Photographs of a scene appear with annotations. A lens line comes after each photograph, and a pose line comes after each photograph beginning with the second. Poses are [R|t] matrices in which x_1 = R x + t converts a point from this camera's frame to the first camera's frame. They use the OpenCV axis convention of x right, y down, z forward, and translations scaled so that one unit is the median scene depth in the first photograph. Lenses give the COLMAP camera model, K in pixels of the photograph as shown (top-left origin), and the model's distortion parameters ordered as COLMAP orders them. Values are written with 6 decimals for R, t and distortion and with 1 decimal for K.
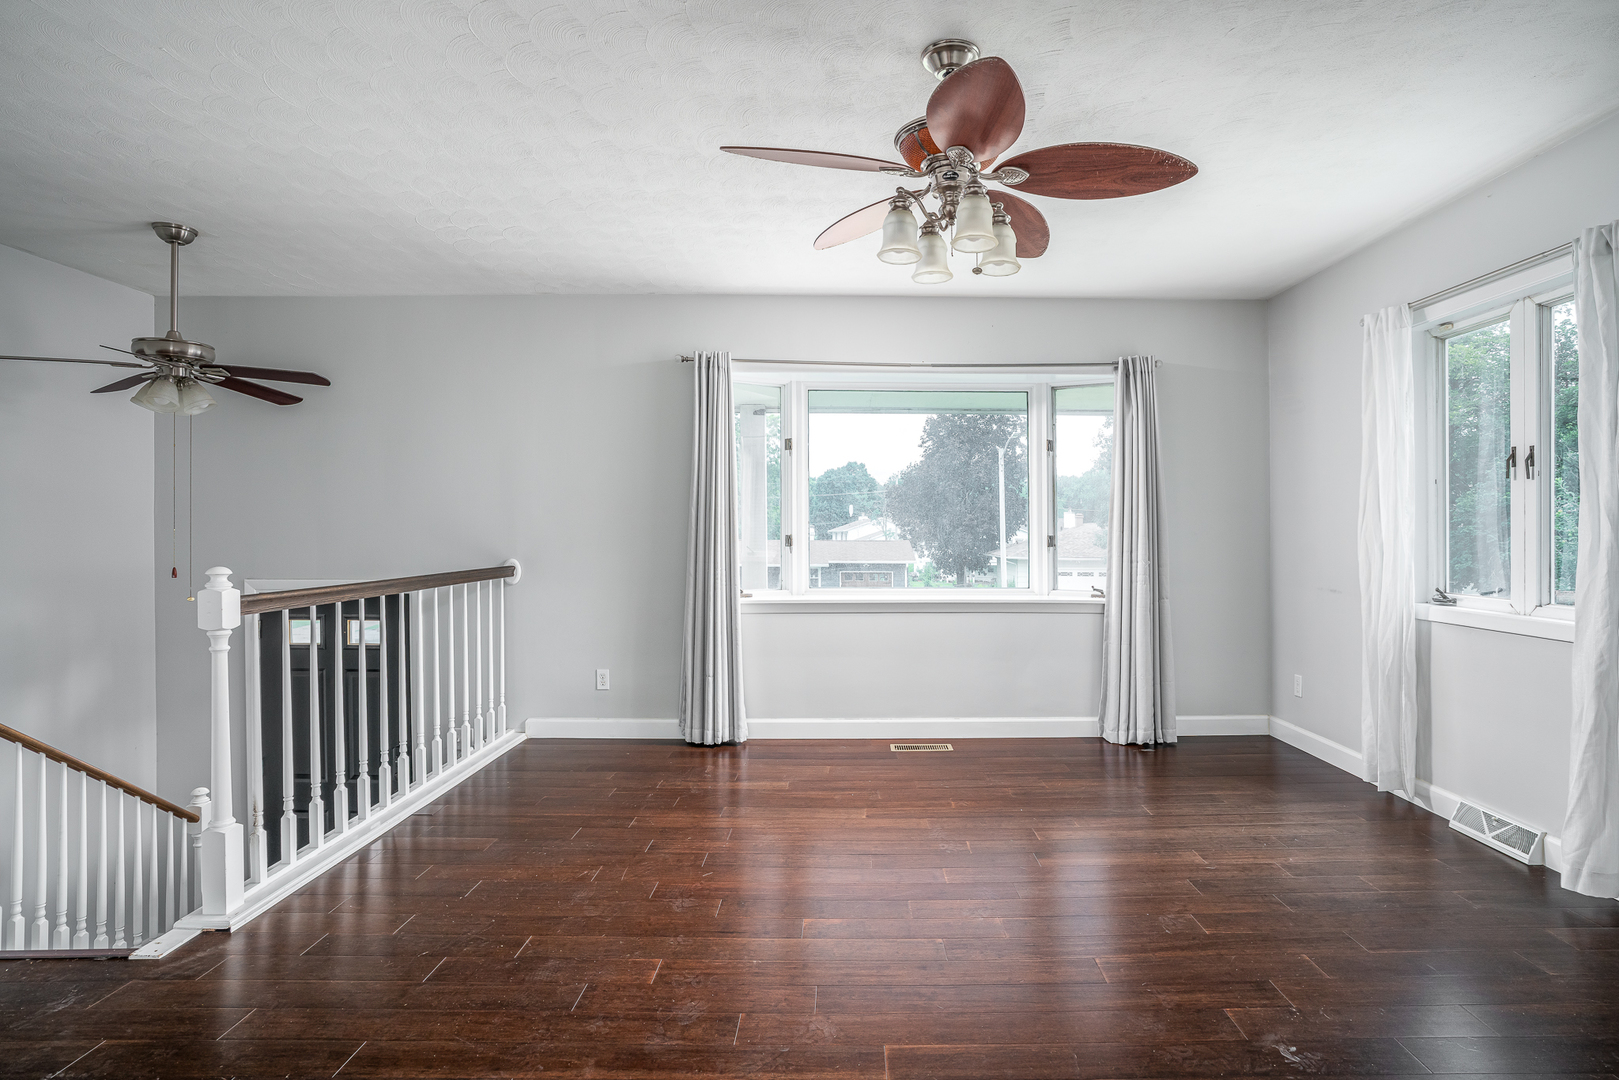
lens RADIAL K [[856.8, 0, 809.5], [0, 856.8, 540.0], [0, 0, 1]] dist [-0.028211, 0.000462]
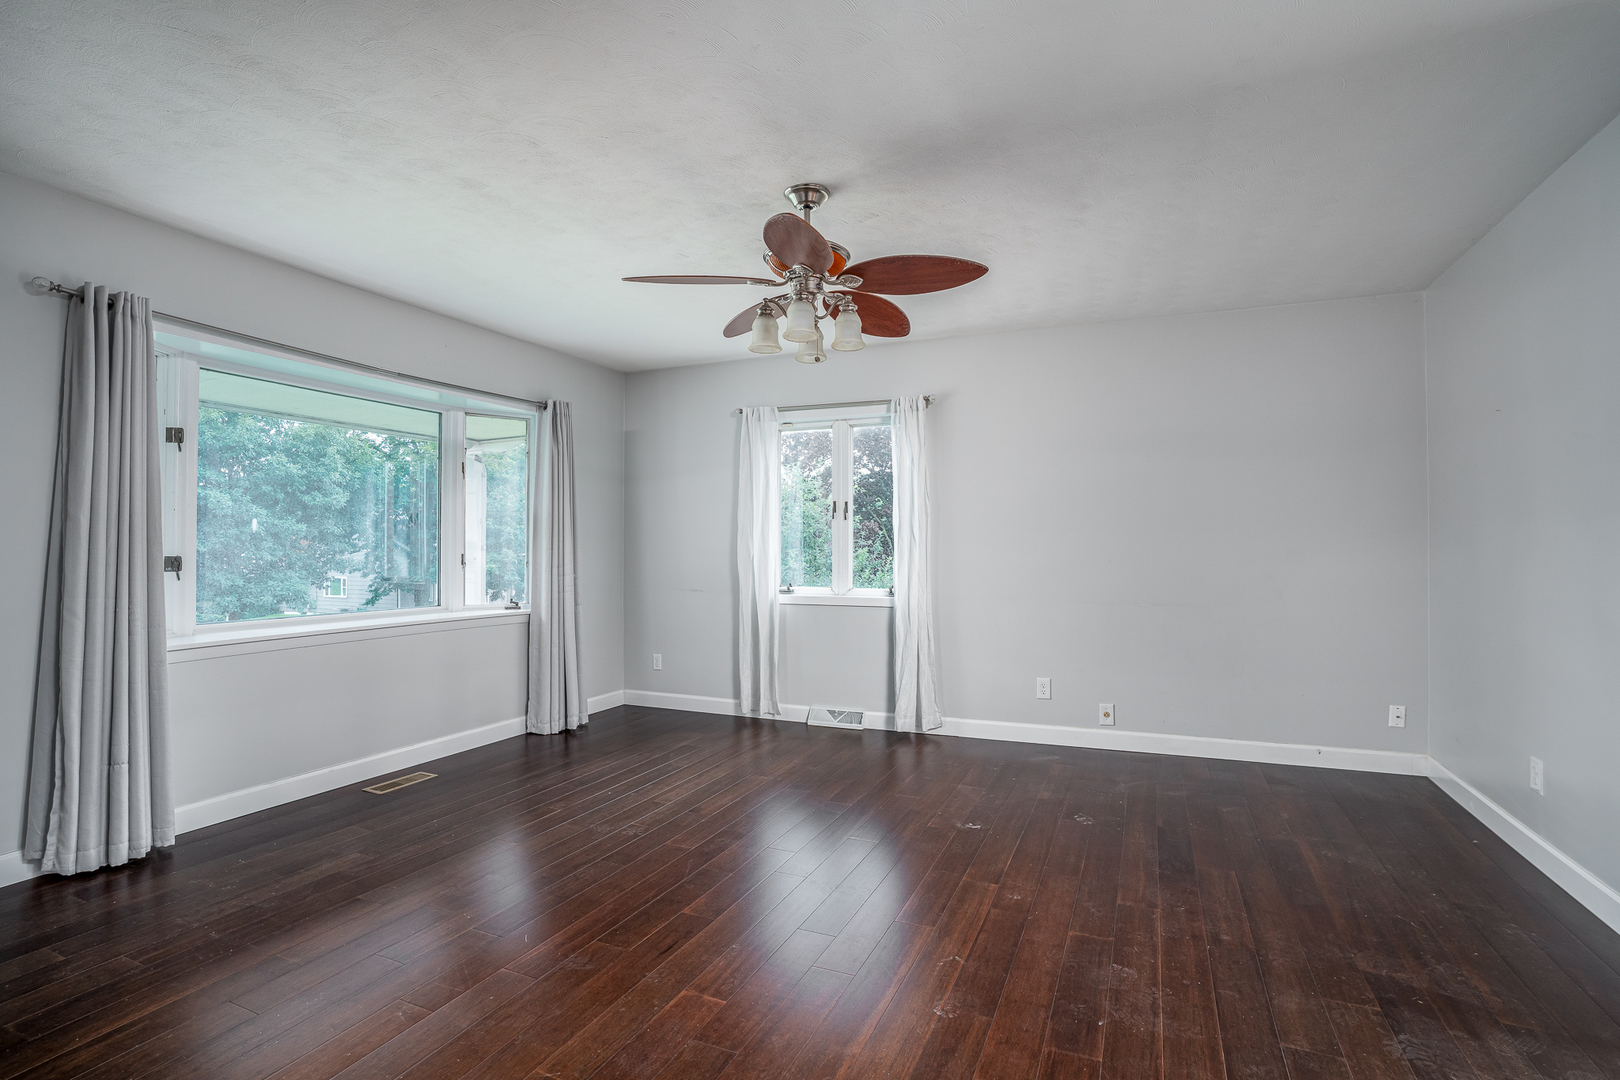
lens RADIAL K [[756.7, 0, 847.9], [0, 756.7, 542.7], [0, 0, 1]] dist [-0.047893, 0.022749]
pose [[0.401184, 0.003920, 0.915989, -0.422358], [0.012358, 0.999877, -0.009691, -0.004587], [-0.915914, 0.015208, 0.401087, 0.228441]]
